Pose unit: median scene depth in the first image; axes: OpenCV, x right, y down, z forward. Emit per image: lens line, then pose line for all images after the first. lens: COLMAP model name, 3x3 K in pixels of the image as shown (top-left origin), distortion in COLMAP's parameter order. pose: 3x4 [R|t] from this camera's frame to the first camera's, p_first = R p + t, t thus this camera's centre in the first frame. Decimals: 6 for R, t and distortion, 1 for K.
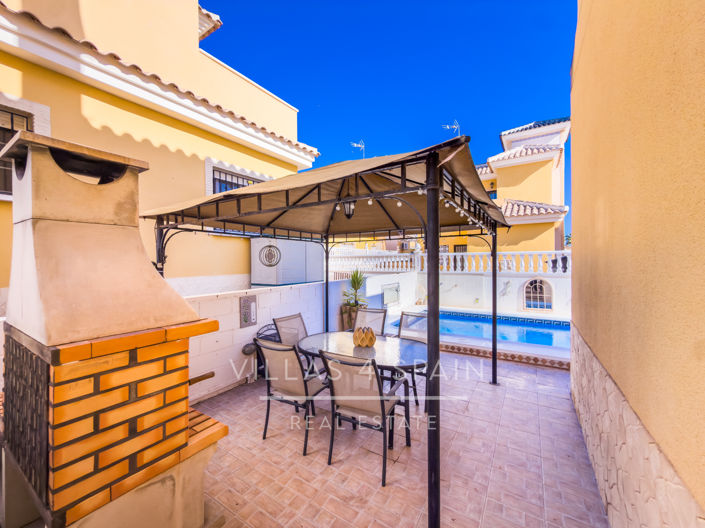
lens RADIAL K [[287.2, 0, 355.7], [0, 287.2, 264.1], [0, 0, 1]] dist [-0.000267, -0.000160]
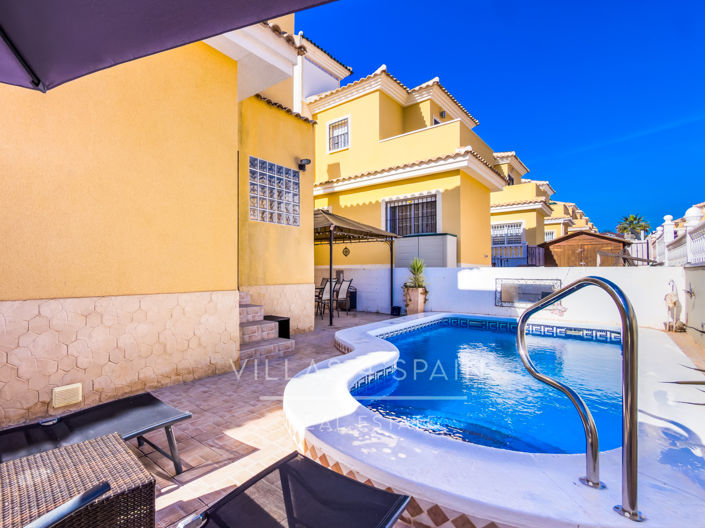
lens RADIAL K [[287.2, 0, 355.7], [0, 287.2, 264.1], [0, 0, 1]] dist [-0.000267, -0.000160]
pose [[0.003753, -0.015089, -0.999879, 1.319927], [0.007143, 0.999861, -0.015062, 0.071519], [0.999967, -0.007085, 0.003860, 0.830722]]
